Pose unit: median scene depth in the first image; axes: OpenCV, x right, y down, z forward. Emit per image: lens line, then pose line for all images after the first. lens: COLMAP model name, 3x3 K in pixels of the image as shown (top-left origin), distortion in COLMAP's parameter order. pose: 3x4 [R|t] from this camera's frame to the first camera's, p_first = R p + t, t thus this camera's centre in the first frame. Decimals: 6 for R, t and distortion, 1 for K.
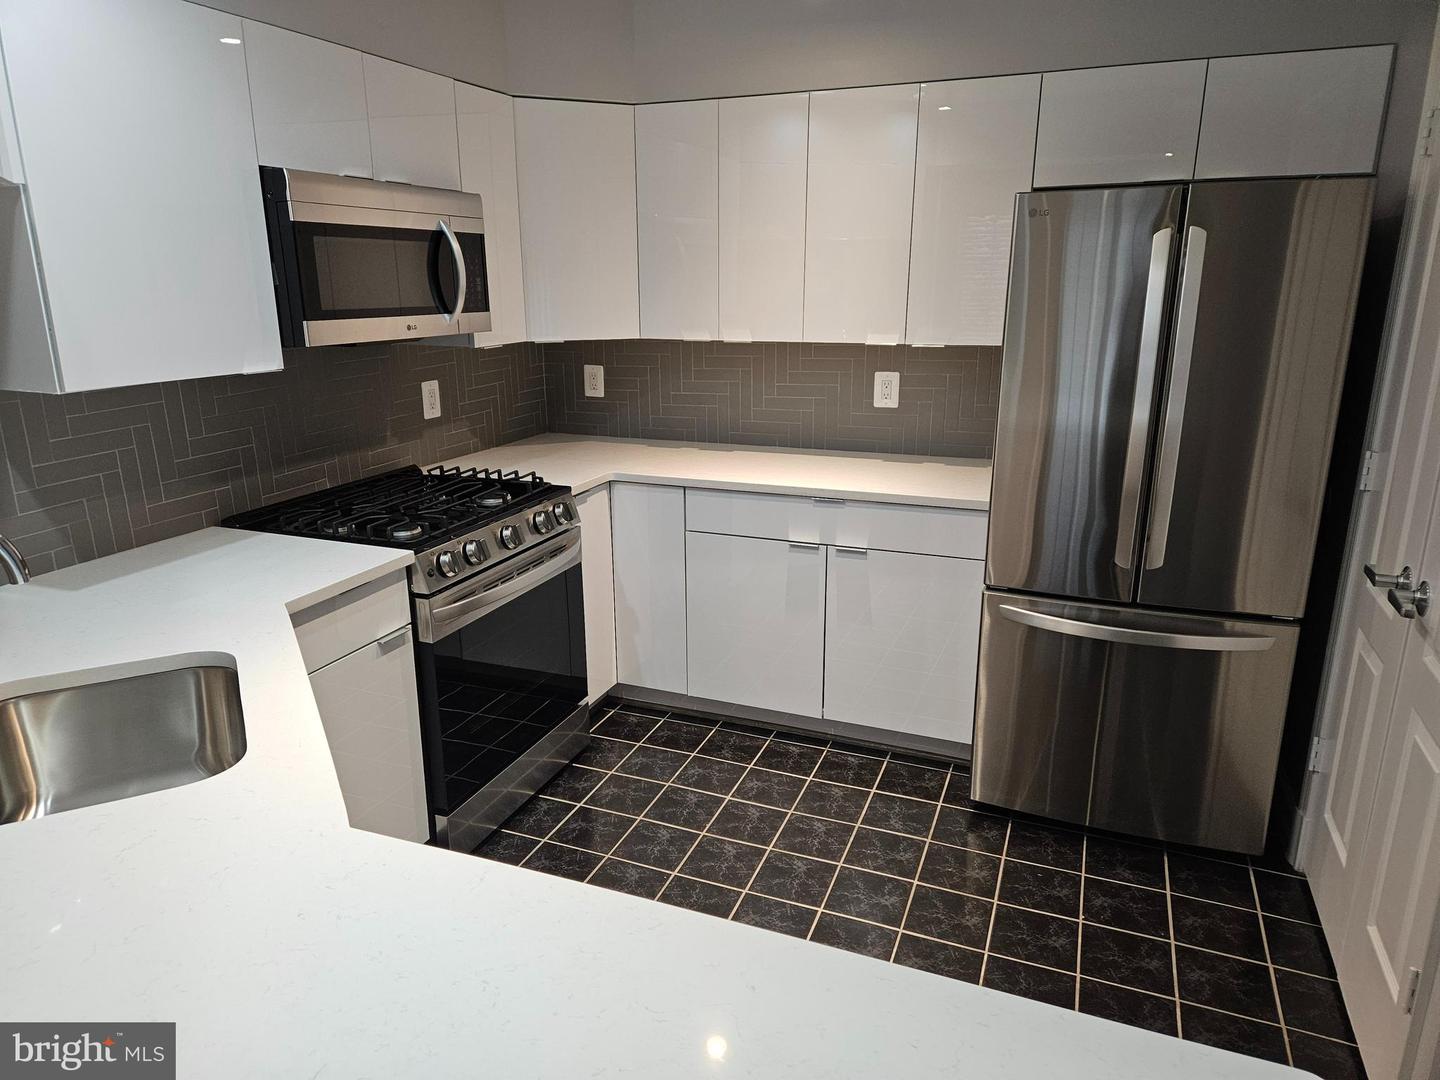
lens RADIAL K [[955.1, 0, 709.5], [0, 955.1, 548.5], [0, 0, 1]] dist [0.080853, -0.061749]
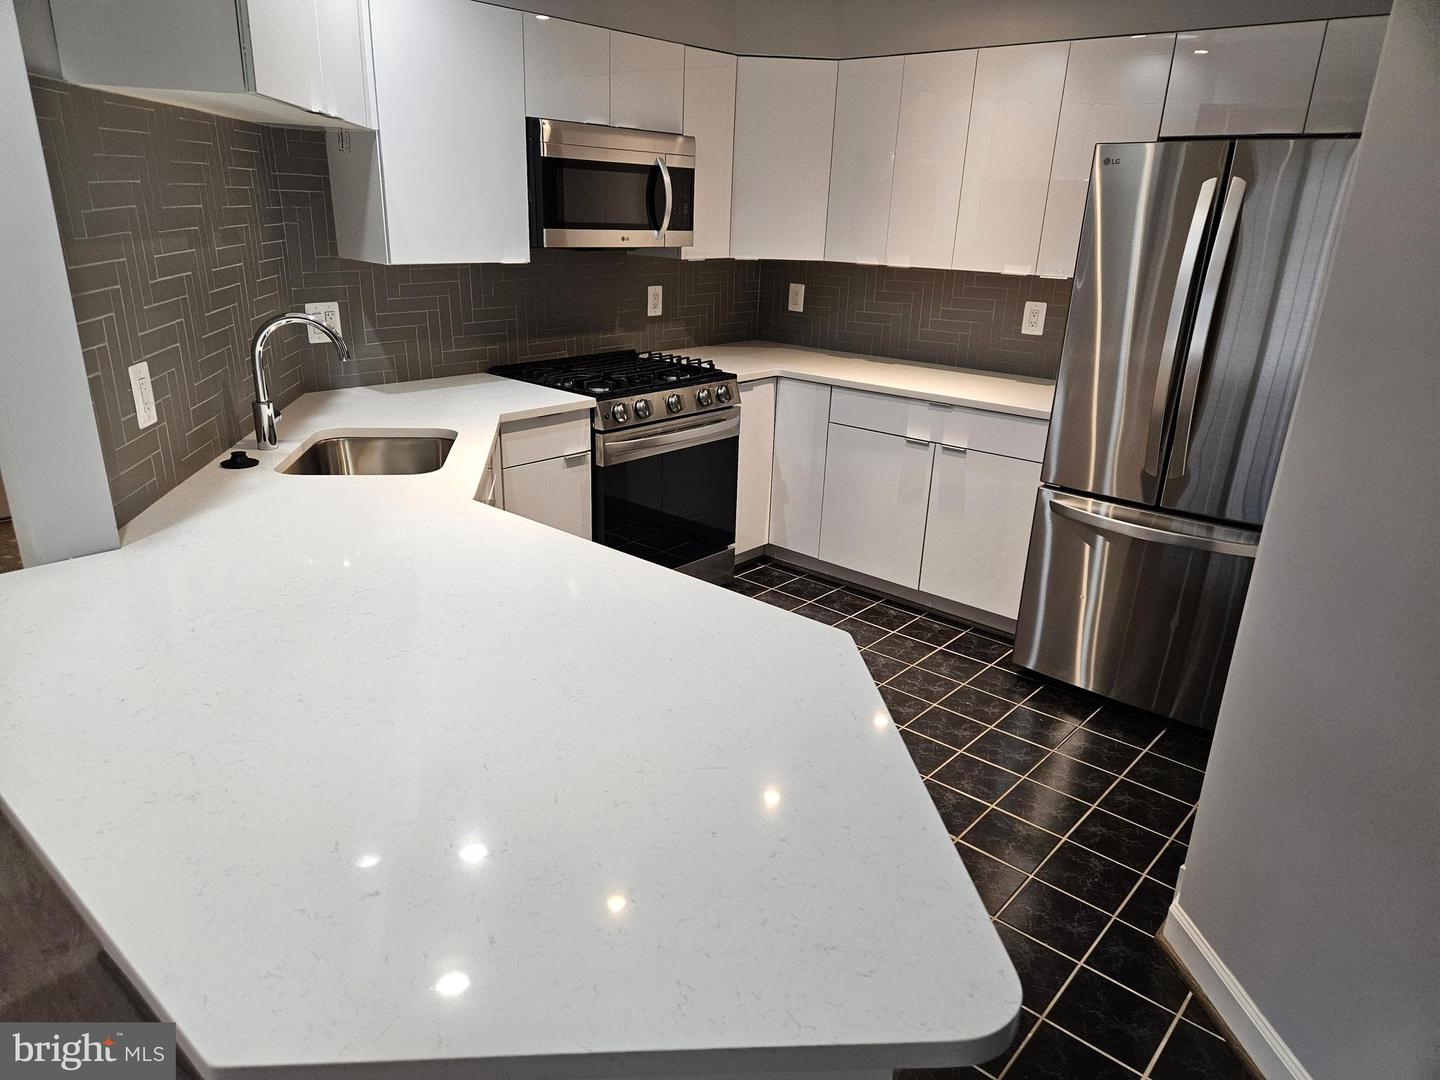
lens RADIAL K [[955.1, 0, 712.1], [0, 955.1, 560.0], [0, 0, 1]] dist [0.080853, -0.061749]
pose [[0.942080, 0.148522, -0.300711, 0.252486], [-0.127441, 0.987875, 0.088663, 0.073074], [0.310233, -0.045205, 0.949585, -0.241150]]
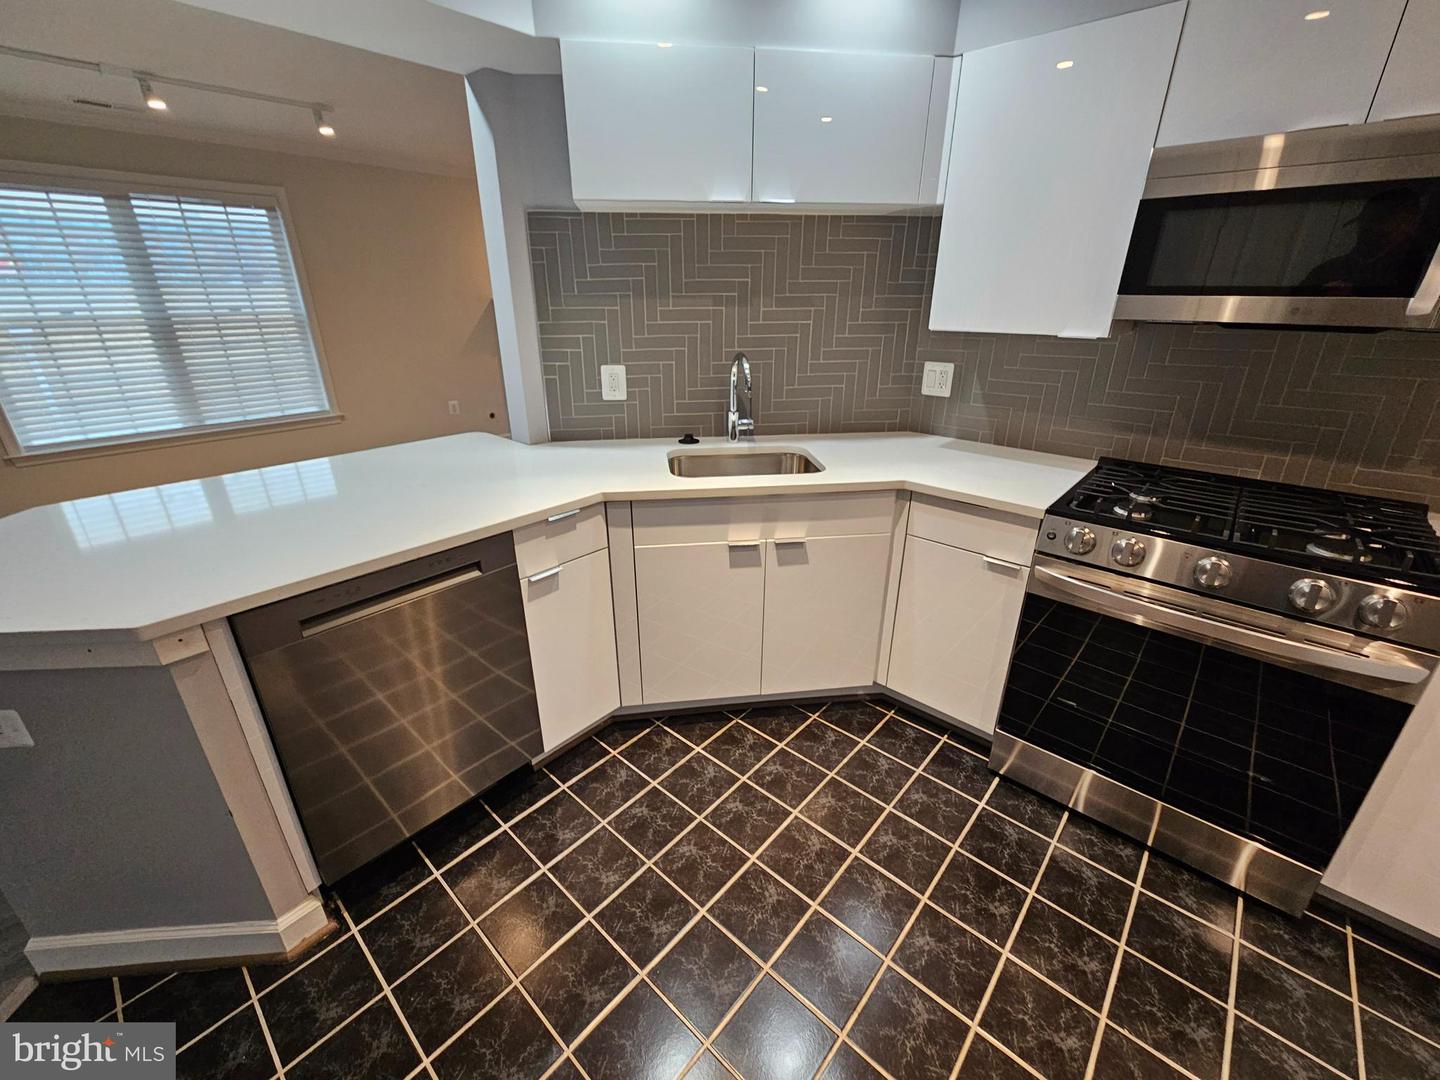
lens RADIAL K [[590.6, 0, 715.6], [0, 590.6, 528.8], [0, 0, 1]] dist [-0.001346, -0.000421]
pose [[-0.342109, 0.362147, -0.867070, 0.339965], [-0.256785, 0.851594, 0.457000, -0.154970], [0.903893, 0.378995, -0.198344, 0.642320]]
